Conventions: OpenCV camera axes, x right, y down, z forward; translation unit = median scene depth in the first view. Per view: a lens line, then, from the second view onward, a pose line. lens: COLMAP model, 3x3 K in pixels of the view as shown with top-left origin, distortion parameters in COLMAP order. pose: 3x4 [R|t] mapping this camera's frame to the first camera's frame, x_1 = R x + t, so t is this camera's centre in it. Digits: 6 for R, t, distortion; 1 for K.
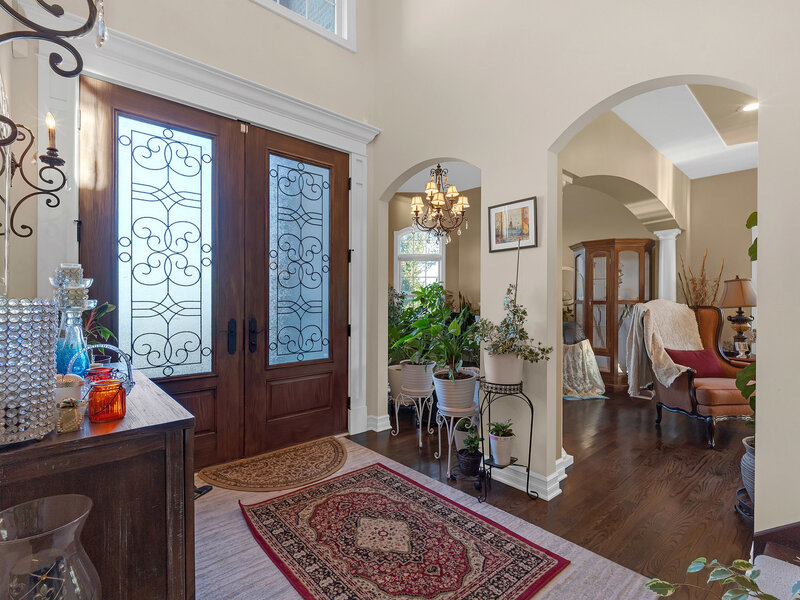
lens RADIAL K [[391.3, 0, 397.1], [0, 391.3, 298.8], [0, 0, 1]] dist [-0.001803, -0.000394]
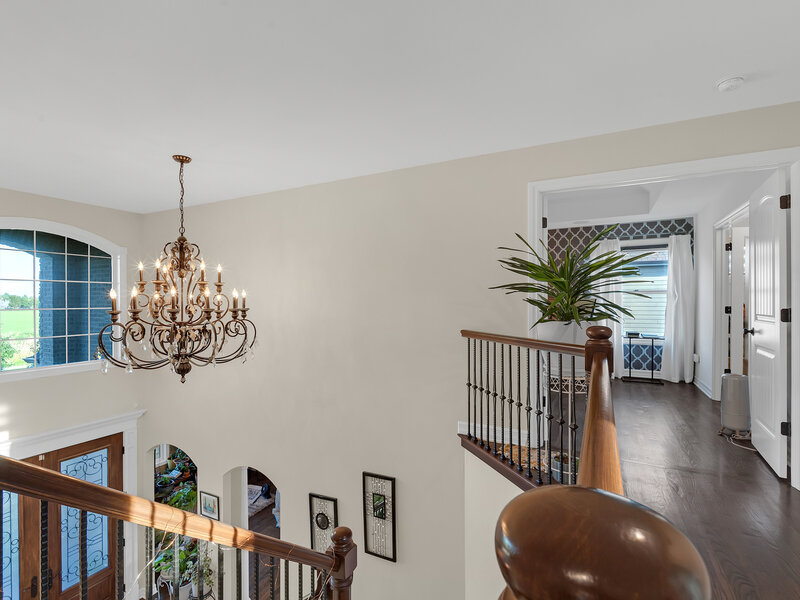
lens RADIAL K [[391.3, 0, 397.1], [0, 391.3, 298.8], [0, 0, 1]] dist [-0.001803, -0.000394]
pose [[0.916316, -0.009327, 0.400347, 0.296384], [0.013316, 0.999886, -0.007183, -0.966825], [-0.400234, 0.011913, 0.916336, -1.007807]]
